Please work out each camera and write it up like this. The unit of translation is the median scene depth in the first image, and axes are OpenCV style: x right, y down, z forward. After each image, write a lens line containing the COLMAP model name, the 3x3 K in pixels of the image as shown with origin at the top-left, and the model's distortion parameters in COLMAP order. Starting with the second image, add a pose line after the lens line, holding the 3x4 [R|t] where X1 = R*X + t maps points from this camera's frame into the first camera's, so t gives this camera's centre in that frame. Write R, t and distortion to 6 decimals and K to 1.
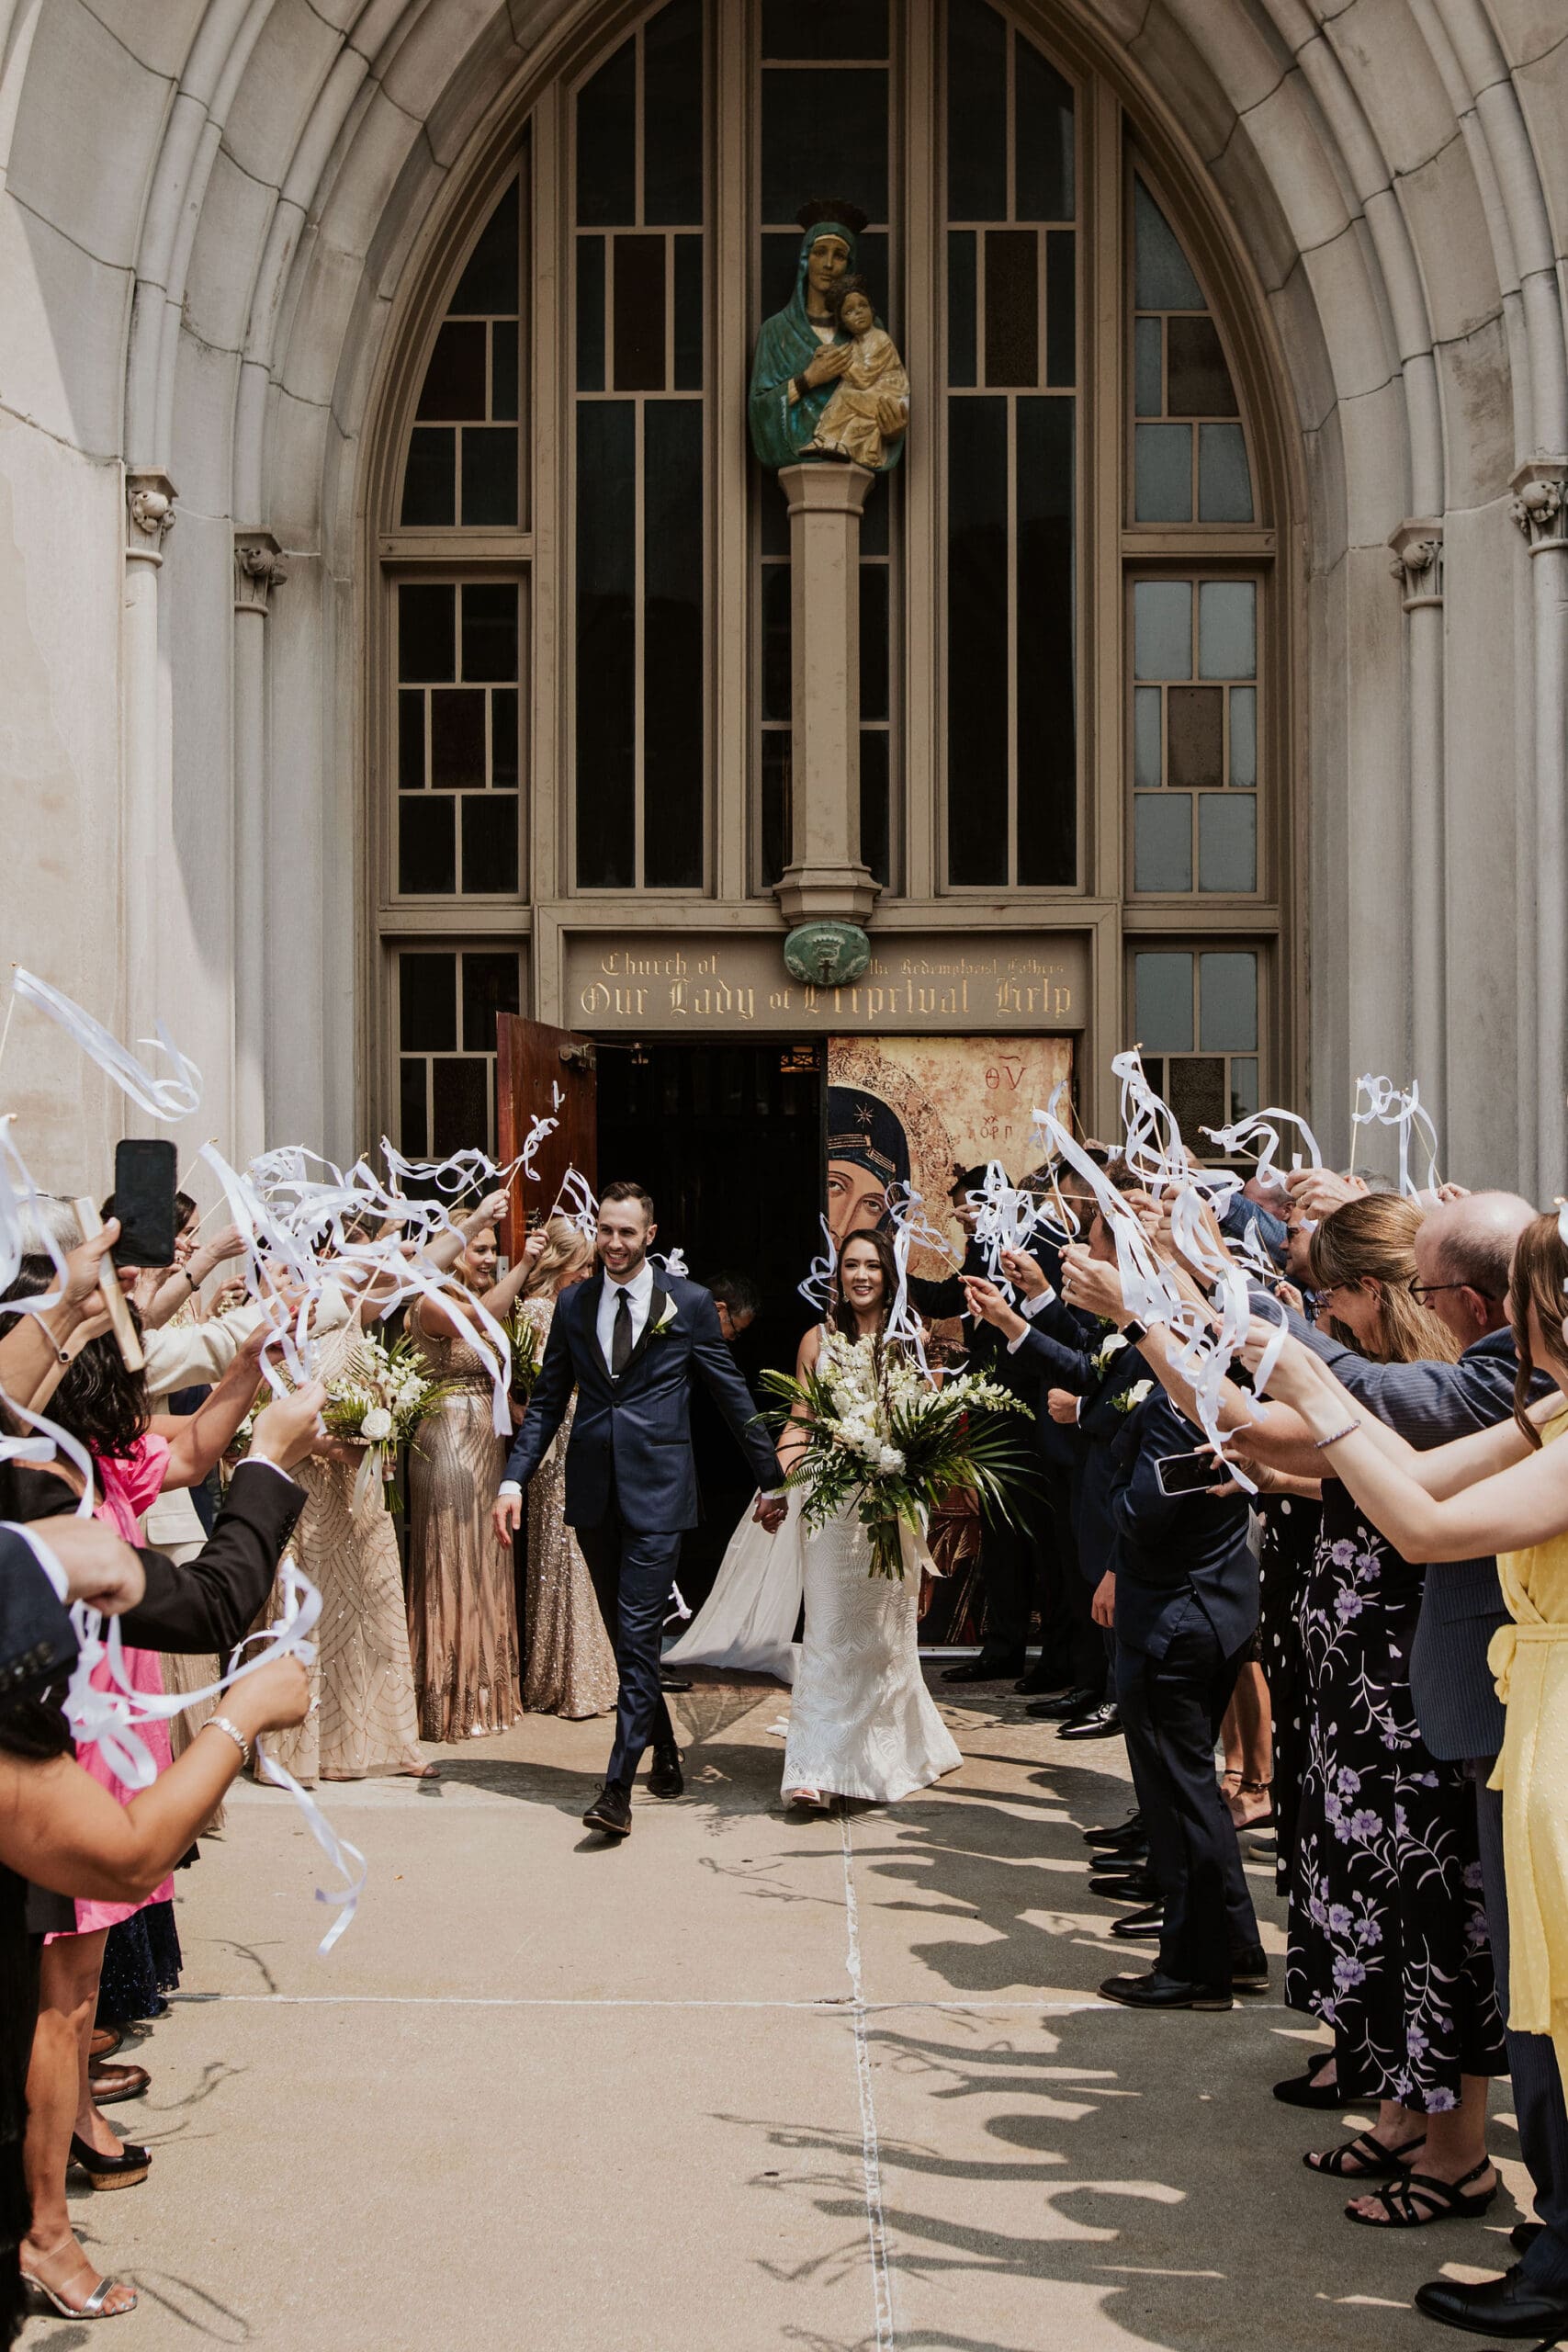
lens RADIAL K [[2209.4, 0, 842.3], [0, 2209.4, 1174.5], [0, 0, 1]] dist [-0.027290, -0.015917]
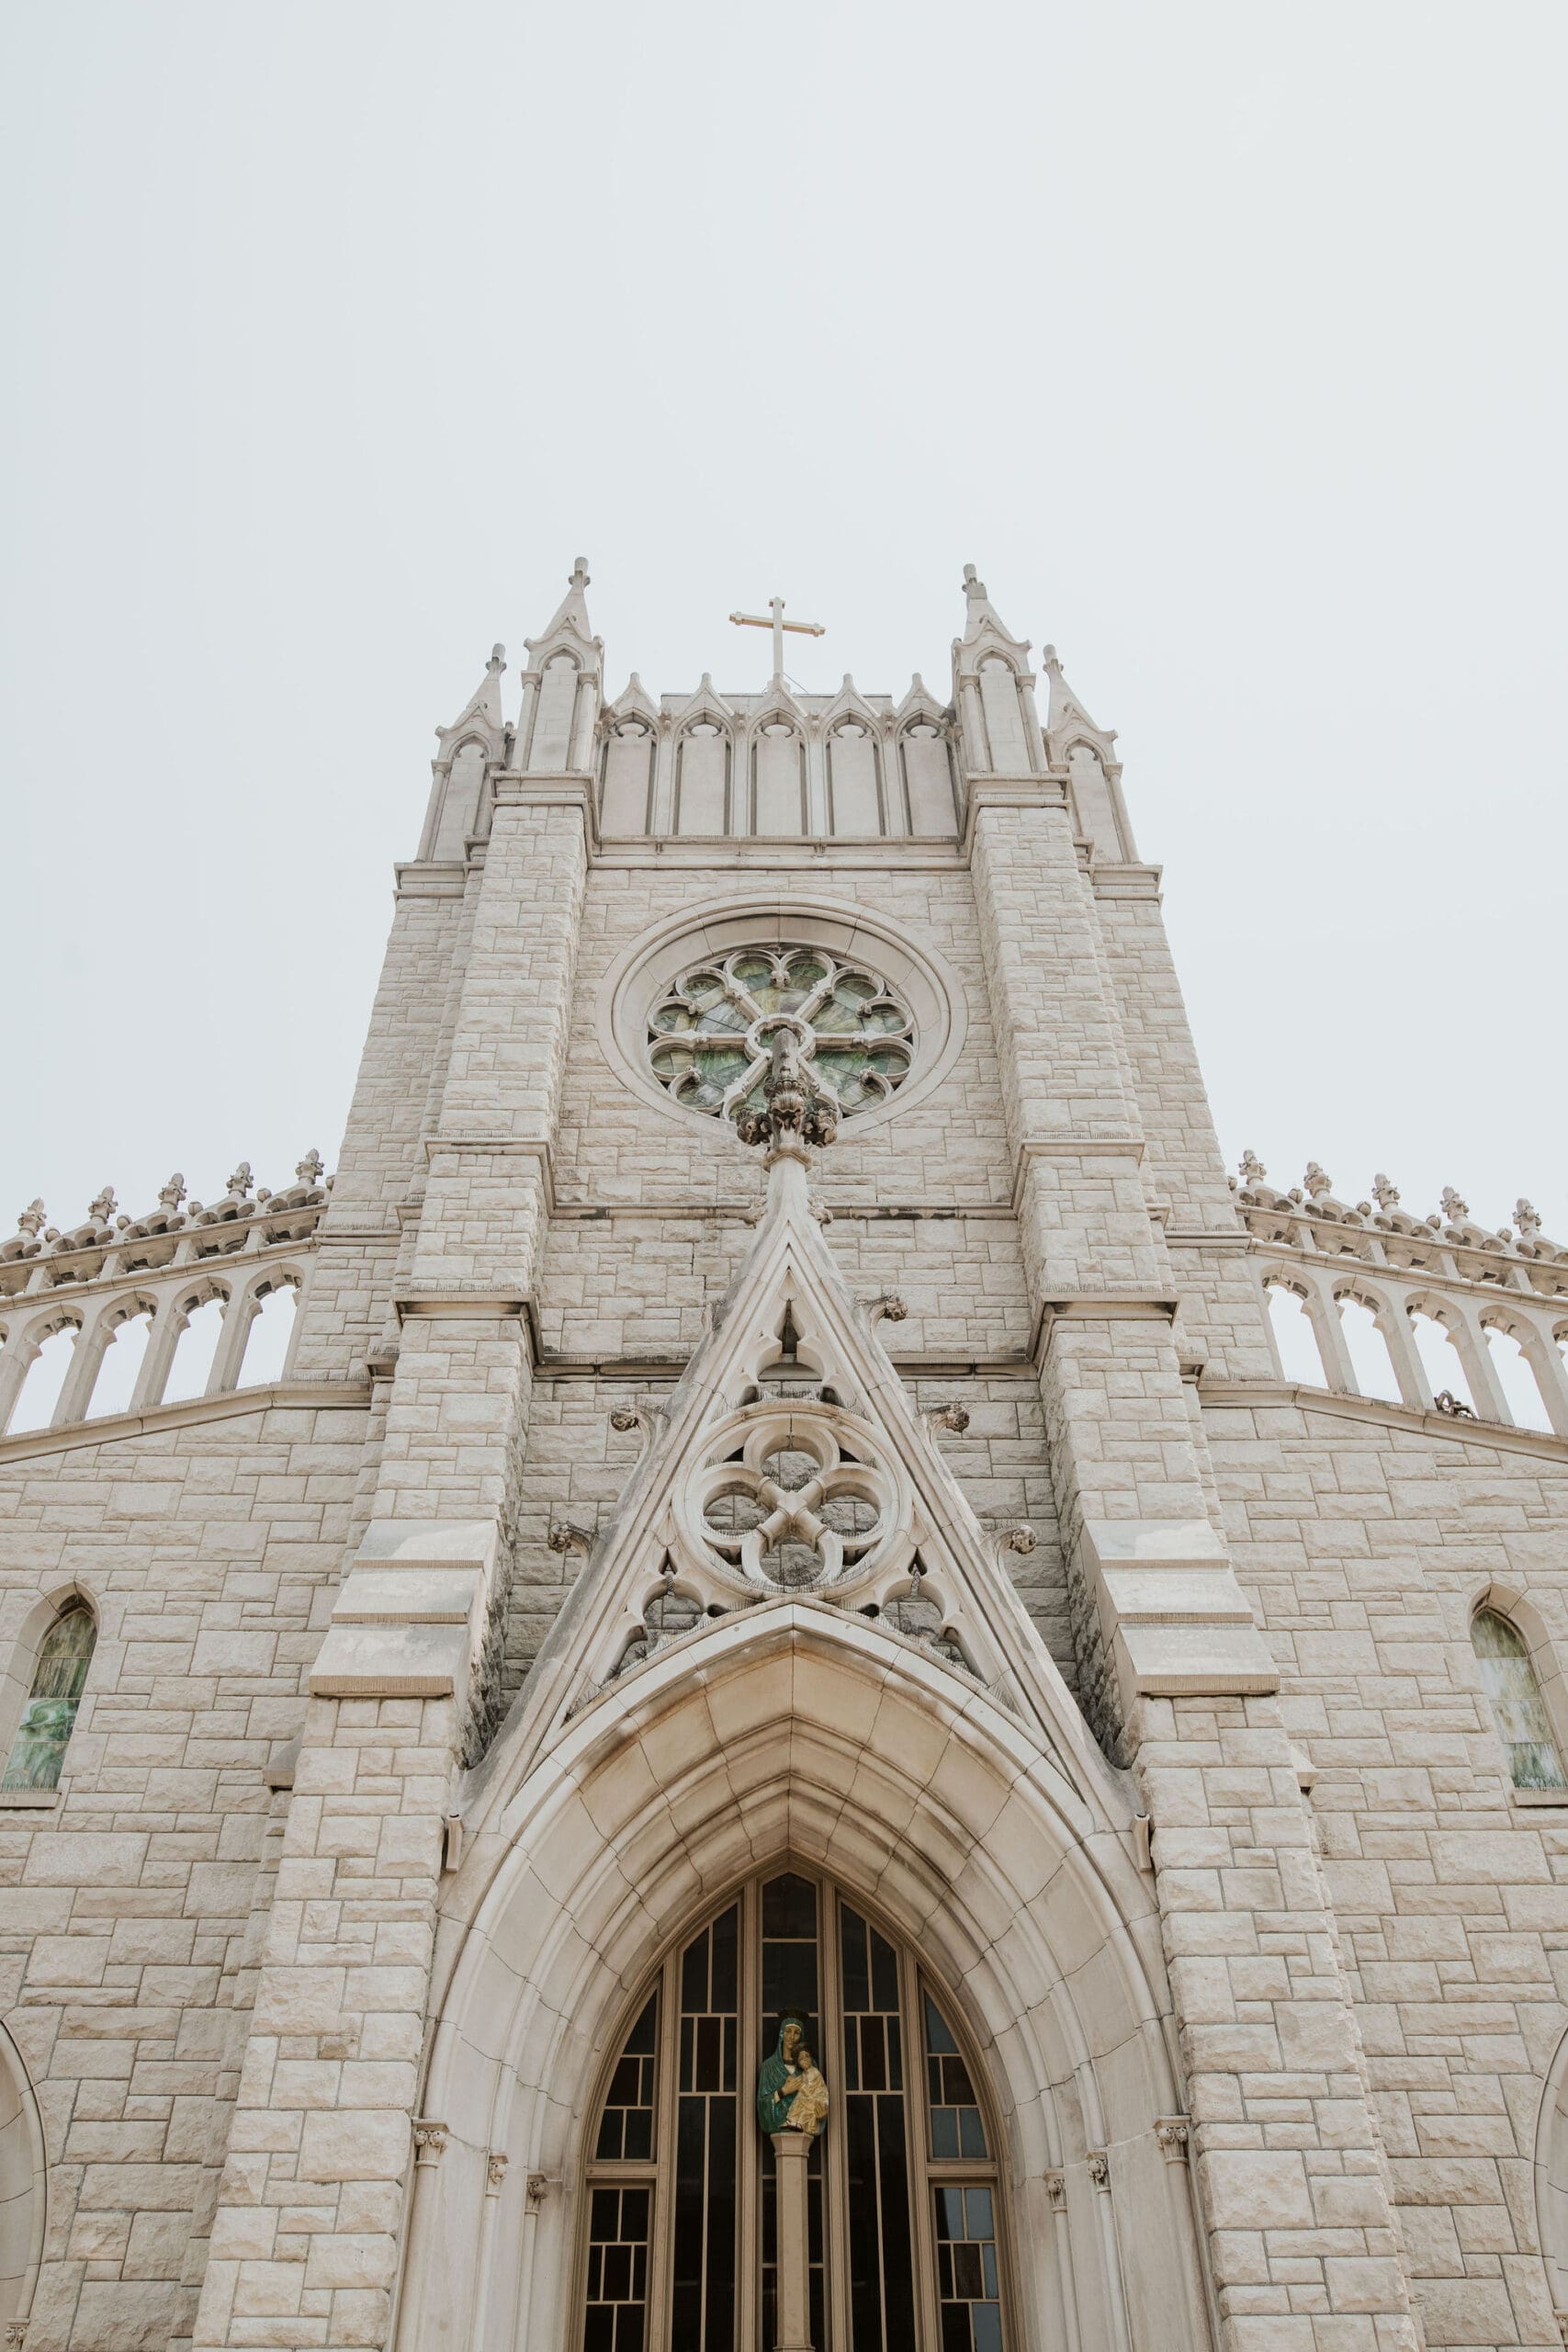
lens RADIAL K [[1626.0, 0, 784.6], [0, 1626.0, 1294.1], [0, 0, 1]] dist [-0.000678, -0.003255]
pose [[0.999875, -0.014511, -0.006231, 0.007732], [0.007764, 0.795277, -0.606196, -0.000632], [0.013752, 0.606072, 0.795291, -0.815889]]
